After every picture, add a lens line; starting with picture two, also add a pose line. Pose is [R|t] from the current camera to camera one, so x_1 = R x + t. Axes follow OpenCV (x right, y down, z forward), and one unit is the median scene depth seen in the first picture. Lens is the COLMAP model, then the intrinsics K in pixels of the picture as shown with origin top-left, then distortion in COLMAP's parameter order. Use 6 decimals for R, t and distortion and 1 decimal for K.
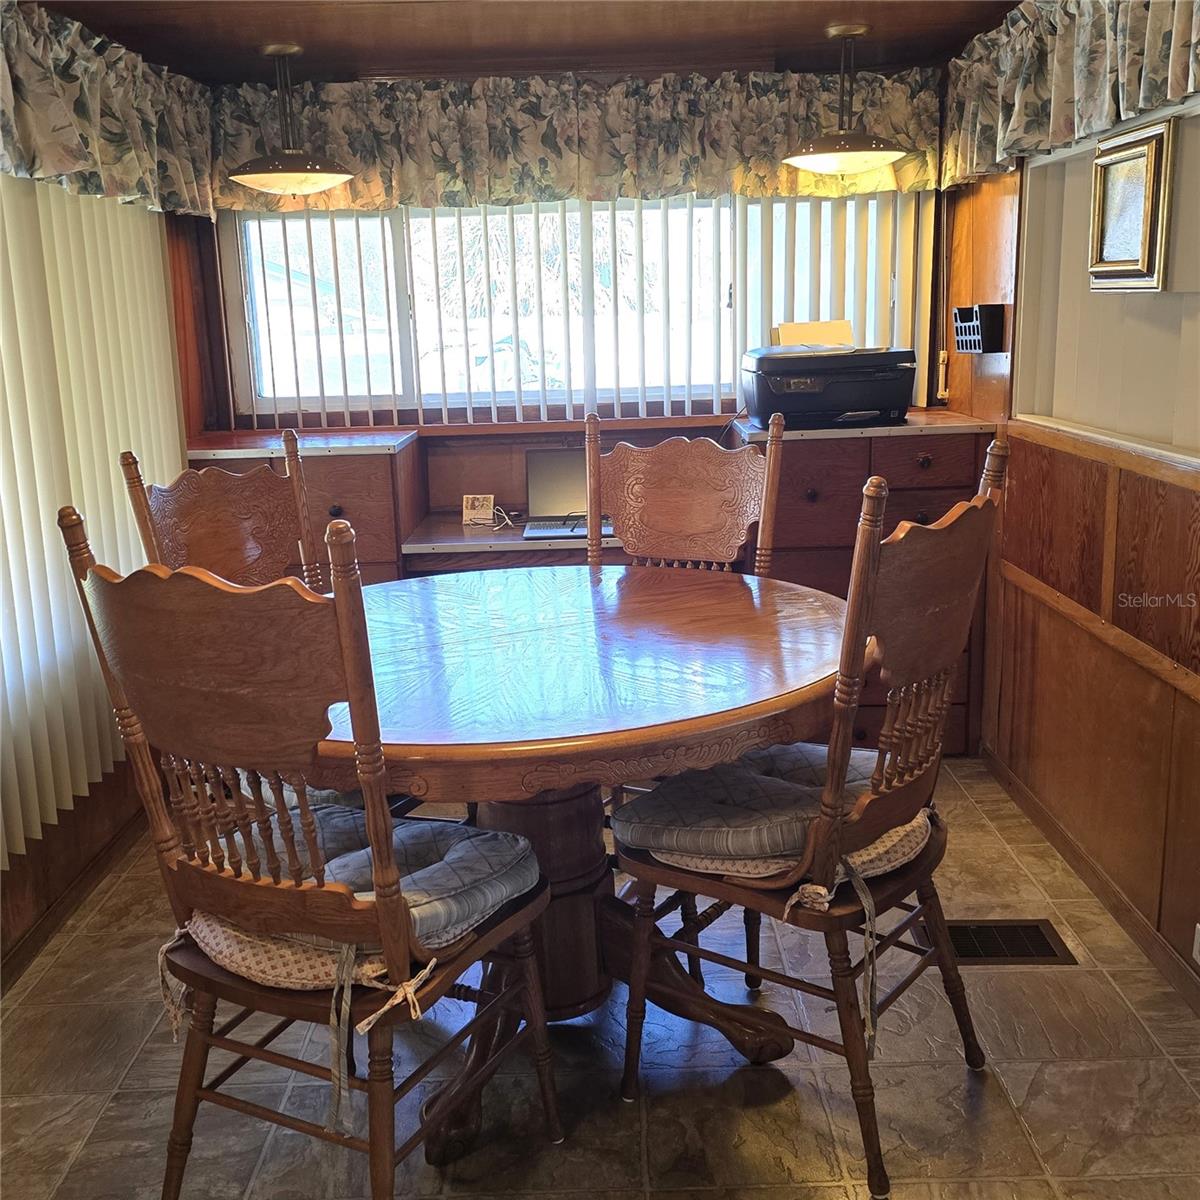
lens RADIAL K [[1330.1, 0, 600.0], [0, 1330.1, 600.0], [0, 0, 1]] dist [0.062398, -0.059740]
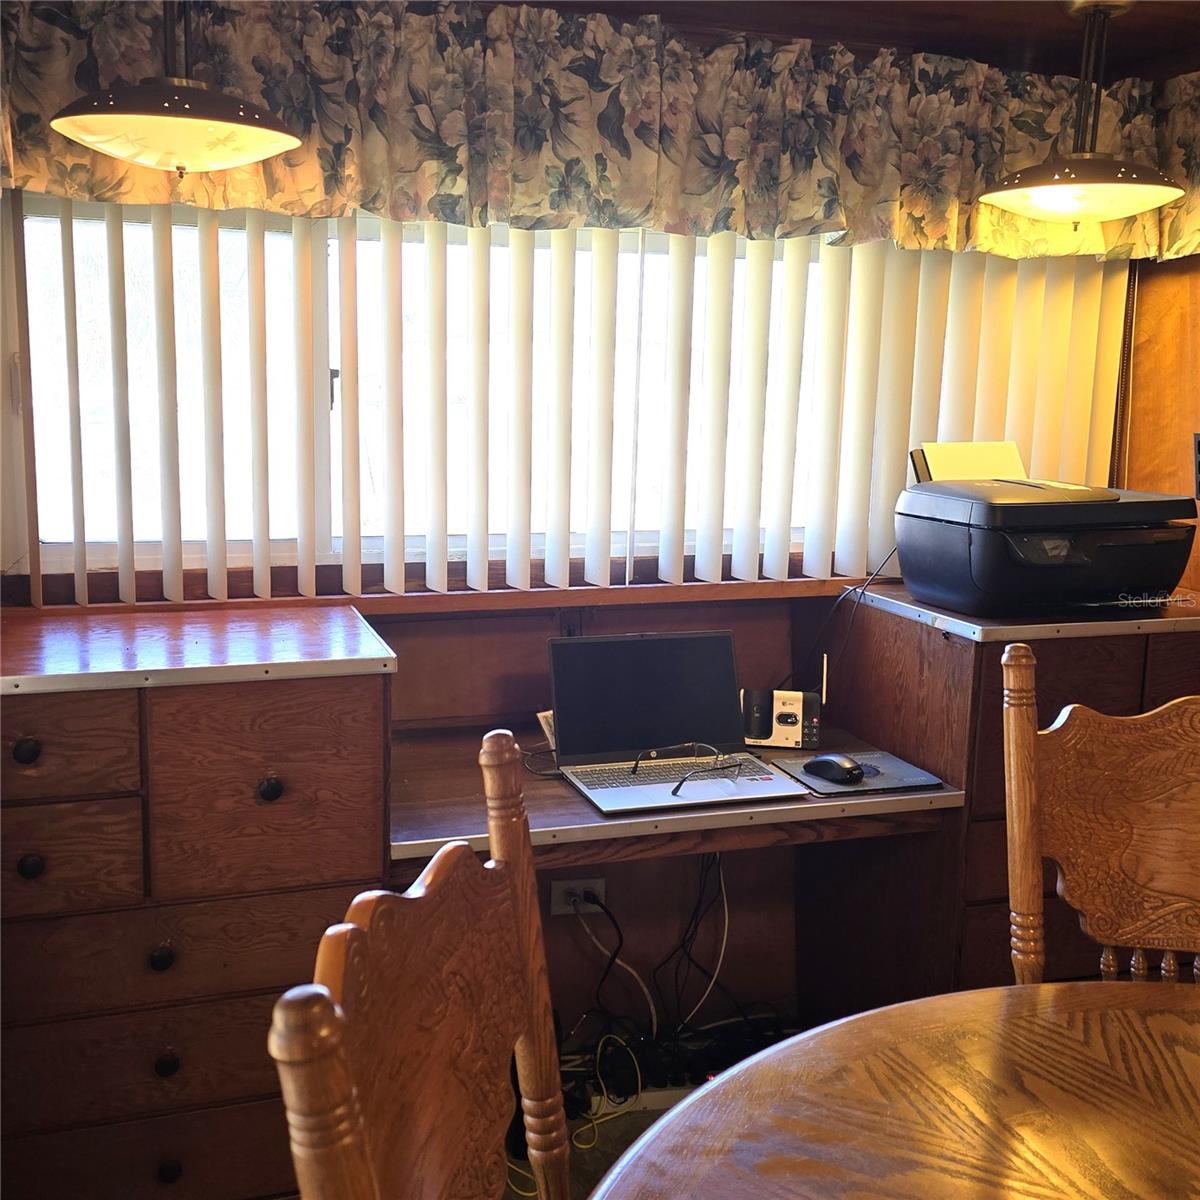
lens RADIAL K [[1330.1, 0, 600.0], [0, 1330.1, 600.0], [0, 0, 1]] dist [0.062398, -0.059740]
pose [[0.951233, -0.000197, 0.308472, -0.226245], [0.018590, 0.998219, -0.056688, -0.101364], [-0.307911, 0.059658, 0.949543, 0.454713]]
